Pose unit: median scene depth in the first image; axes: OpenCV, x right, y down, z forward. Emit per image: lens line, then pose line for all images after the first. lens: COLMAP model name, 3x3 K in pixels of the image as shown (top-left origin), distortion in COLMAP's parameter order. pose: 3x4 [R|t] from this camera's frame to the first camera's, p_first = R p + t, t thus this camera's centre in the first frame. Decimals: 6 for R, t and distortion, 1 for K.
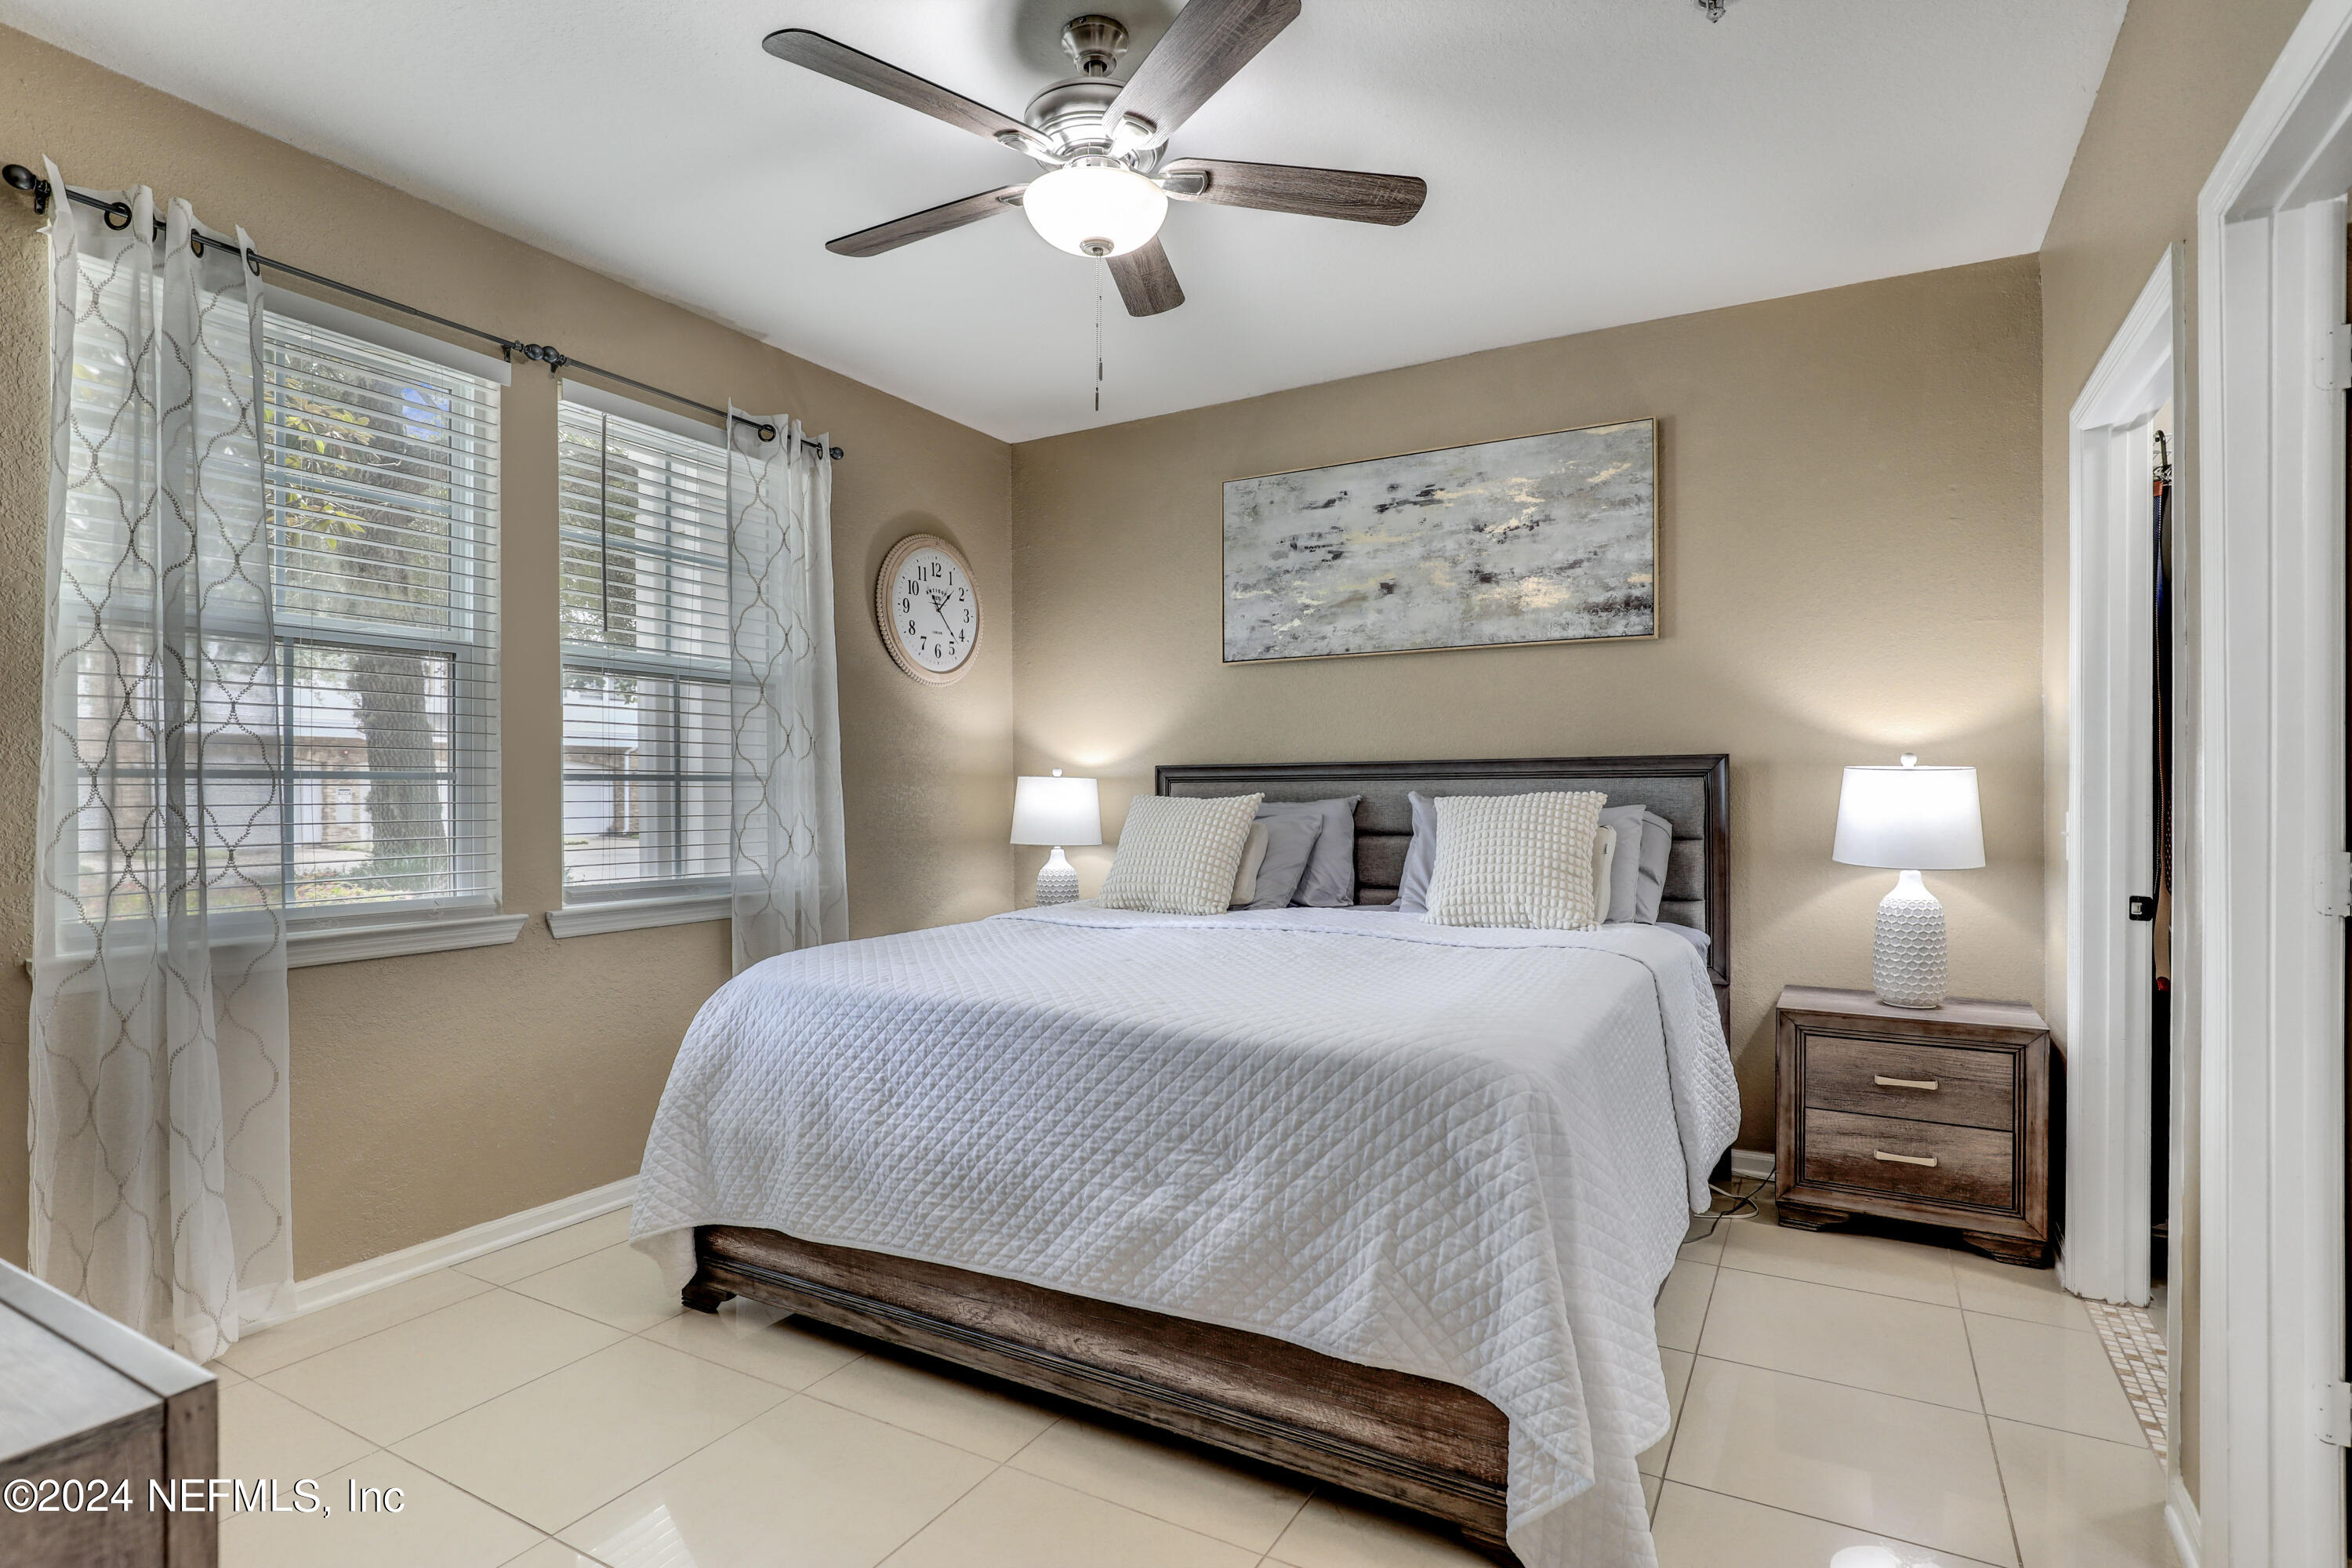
lens RADIAL K [[1146.5, 0, 1183.3], [0, 1146.5, 788.0], [0, 0, 1]] dist [-0.017551, 0.000601]
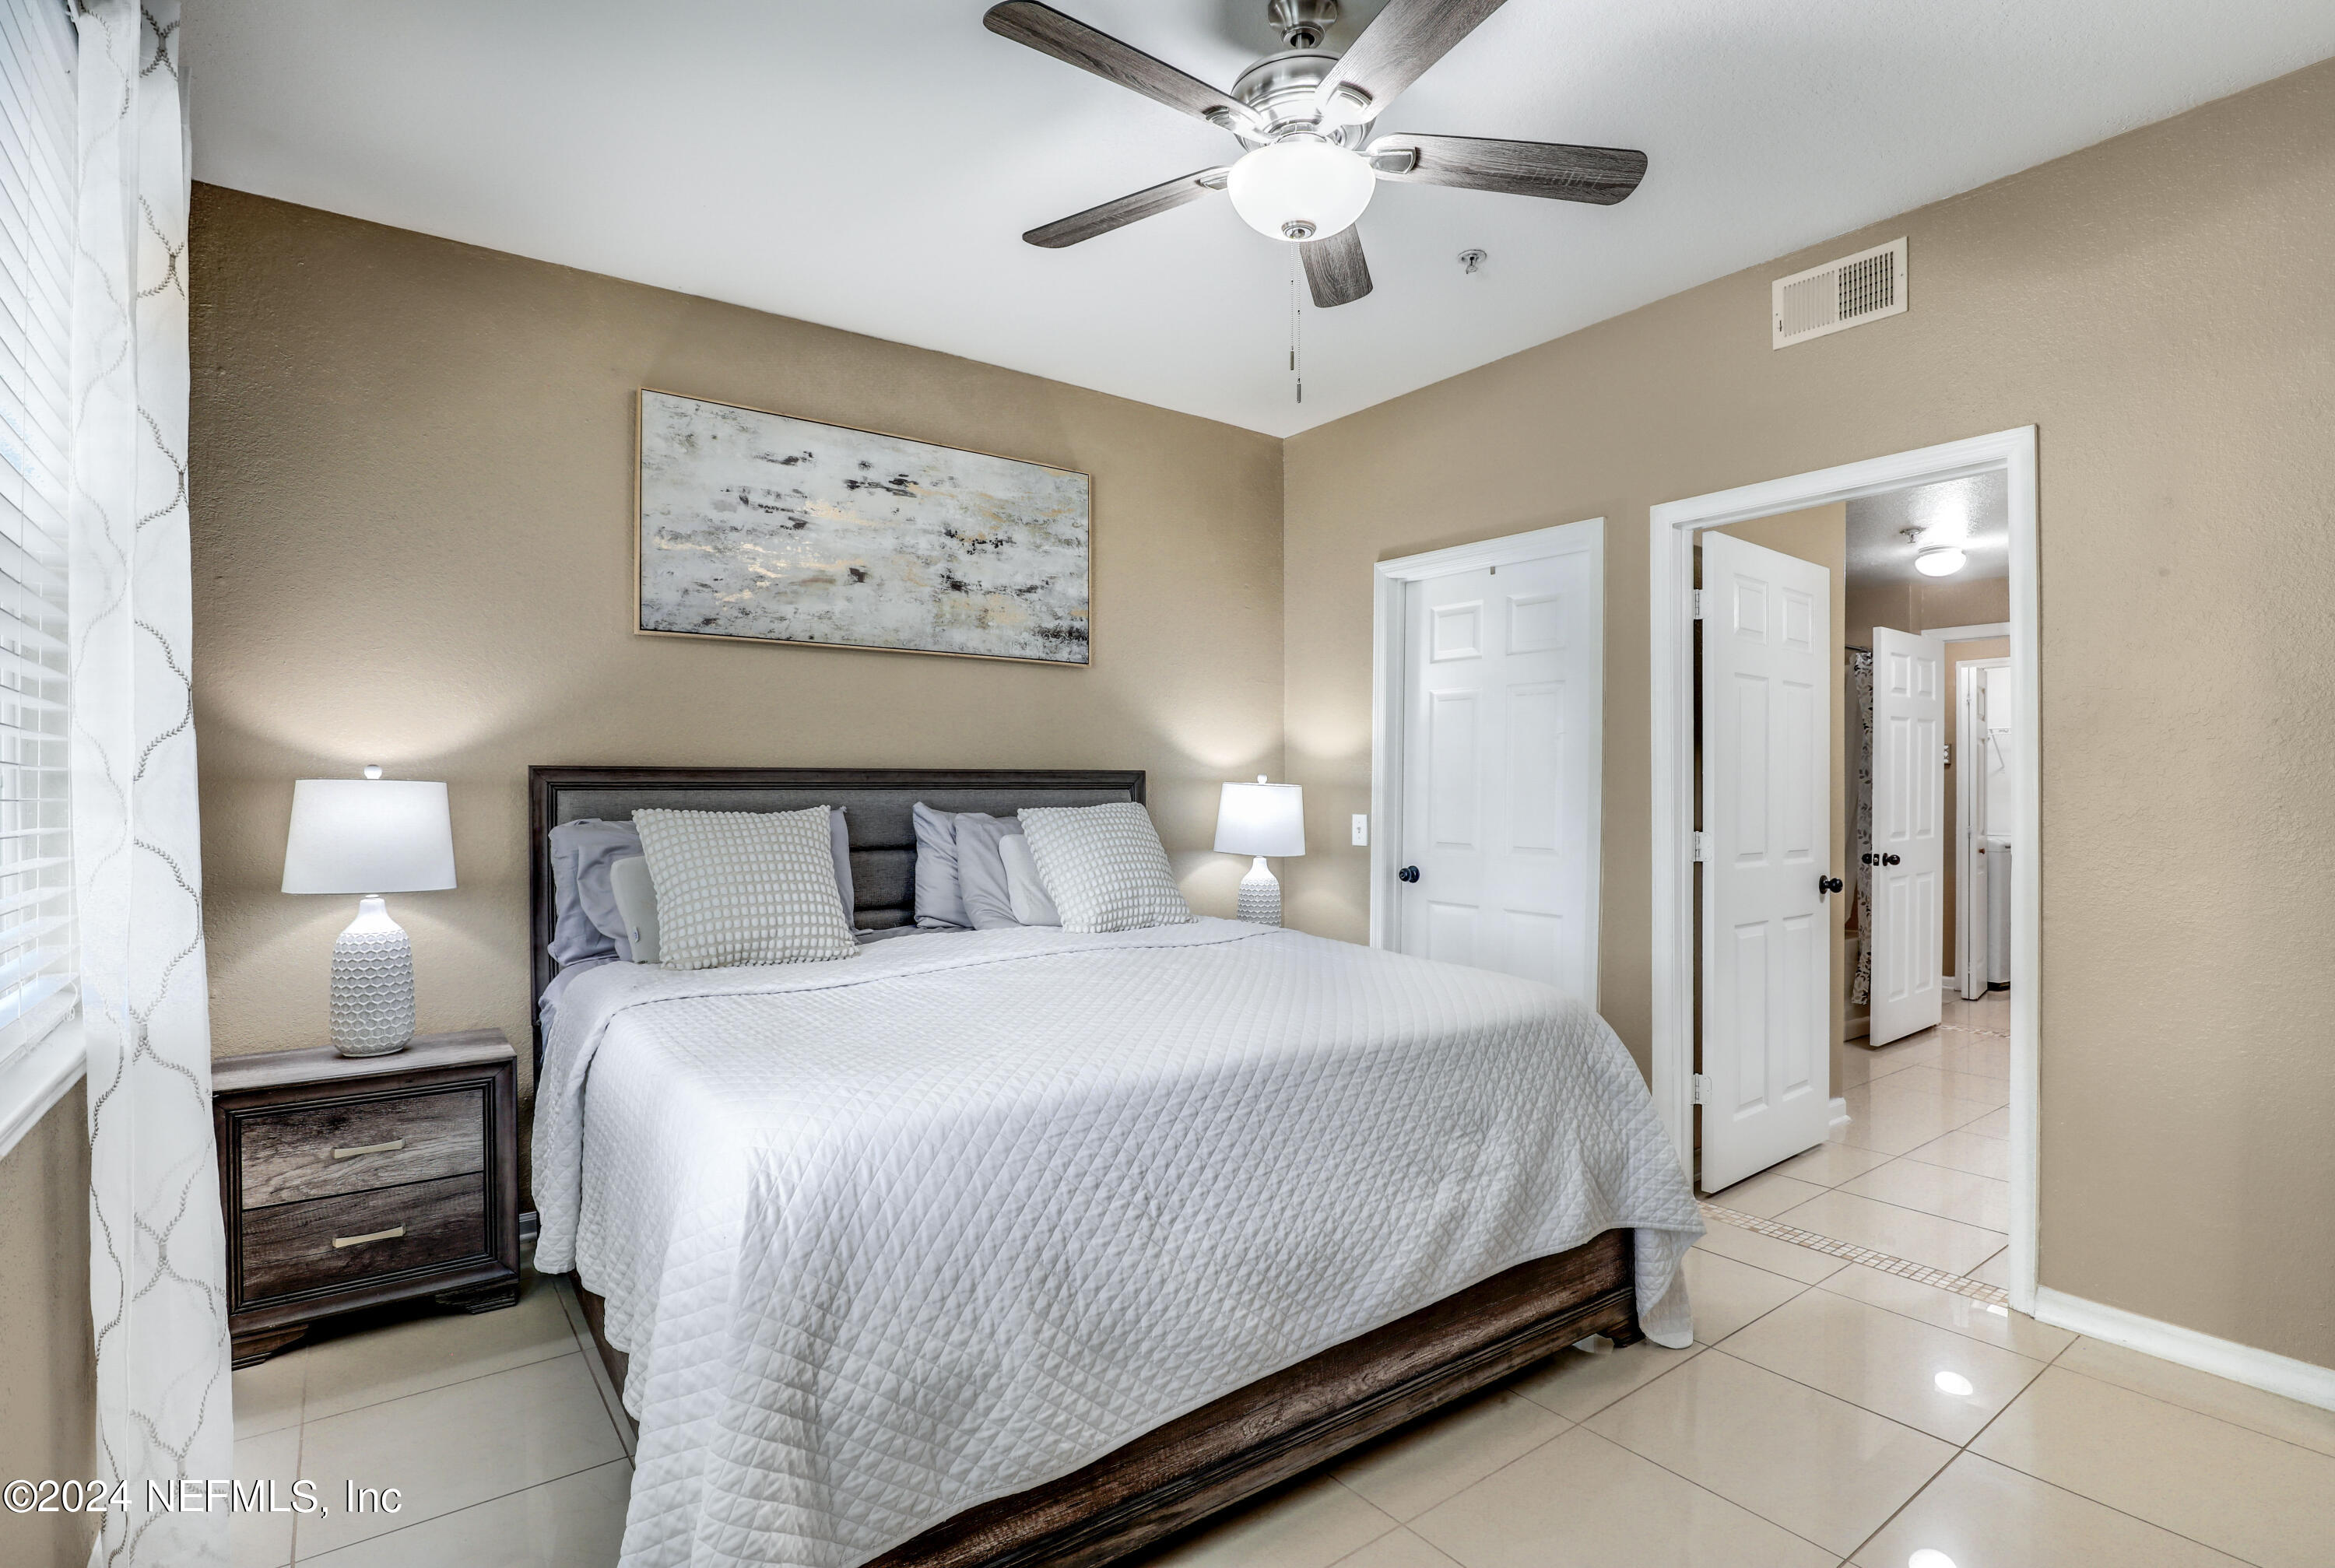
lens RADIAL K [[1182.1, 0, 1168.4], [0, 1182.1, 795.5], [0, 0, 1]] dist [-0.026207, -0.000429]
pose [[0.396777, -0.000247, 0.917915, -0.606356], [-0.005285, 0.999983, 0.002554, -0.005725], [-0.917900, -0.005864, 0.396769, 0.431647]]
